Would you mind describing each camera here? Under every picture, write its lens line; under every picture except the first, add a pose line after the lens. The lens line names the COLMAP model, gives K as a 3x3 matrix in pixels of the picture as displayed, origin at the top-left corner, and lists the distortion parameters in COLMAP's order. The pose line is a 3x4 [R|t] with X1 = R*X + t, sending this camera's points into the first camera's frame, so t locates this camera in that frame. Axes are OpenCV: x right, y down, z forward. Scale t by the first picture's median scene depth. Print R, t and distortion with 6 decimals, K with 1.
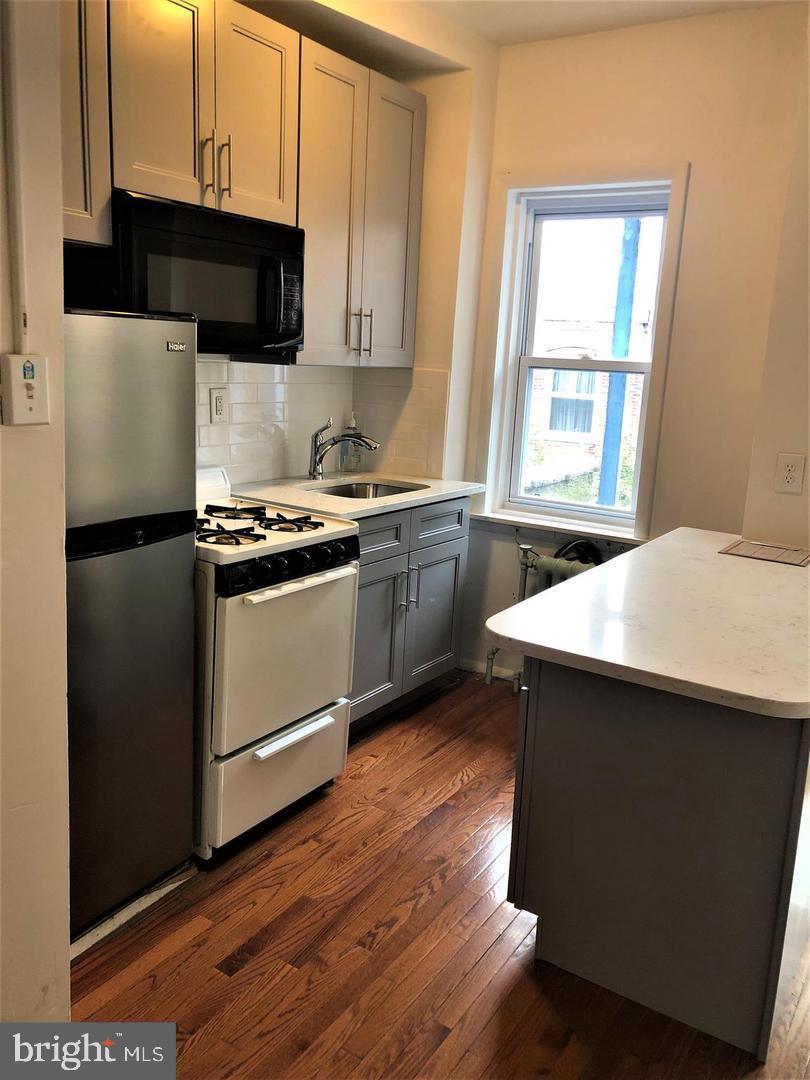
lens RADIAL K [[893.5, 0, 405.0], [0, 893.5, 540.0], [0, 0, 1]] dist [0.136559, -0.331847]
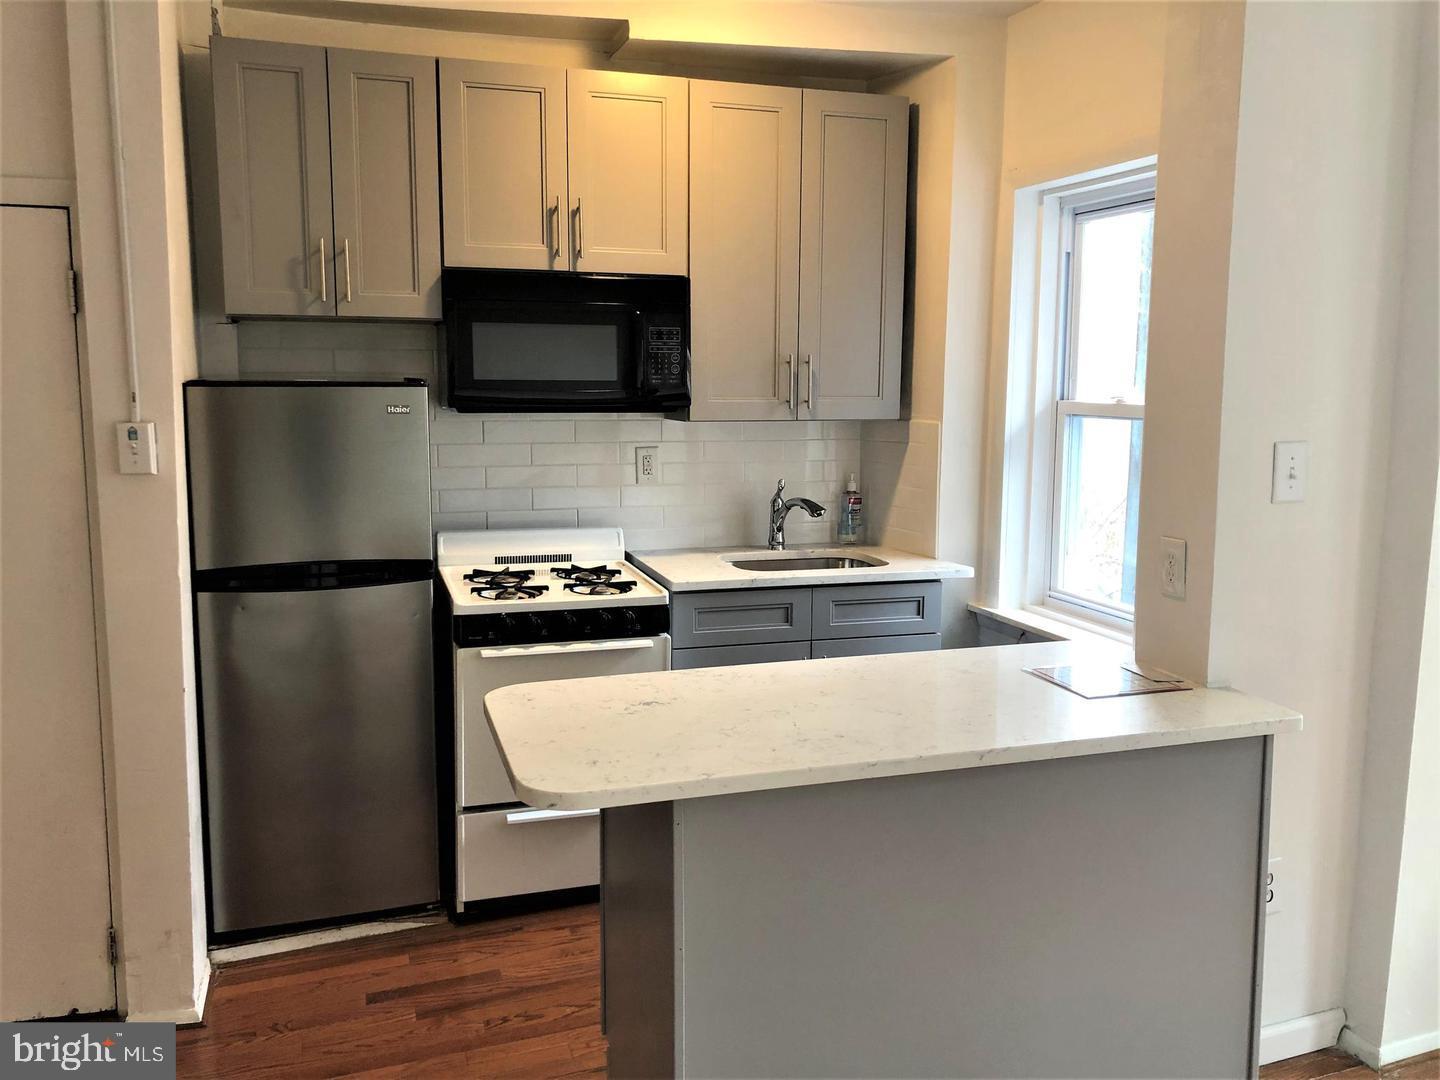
lens RADIAL K [[1193.3, 0, 720.0], [0, 1193.3, 540.0], [0, 0, 1]] dist [0.130120, -0.395713]
pose [[0.770239, 0.043061, -0.636299, 0.714615], [-0.100817, 0.993394, -0.054812, -0.010360], [0.629736, 0.106368, 0.769493, 0.097203]]
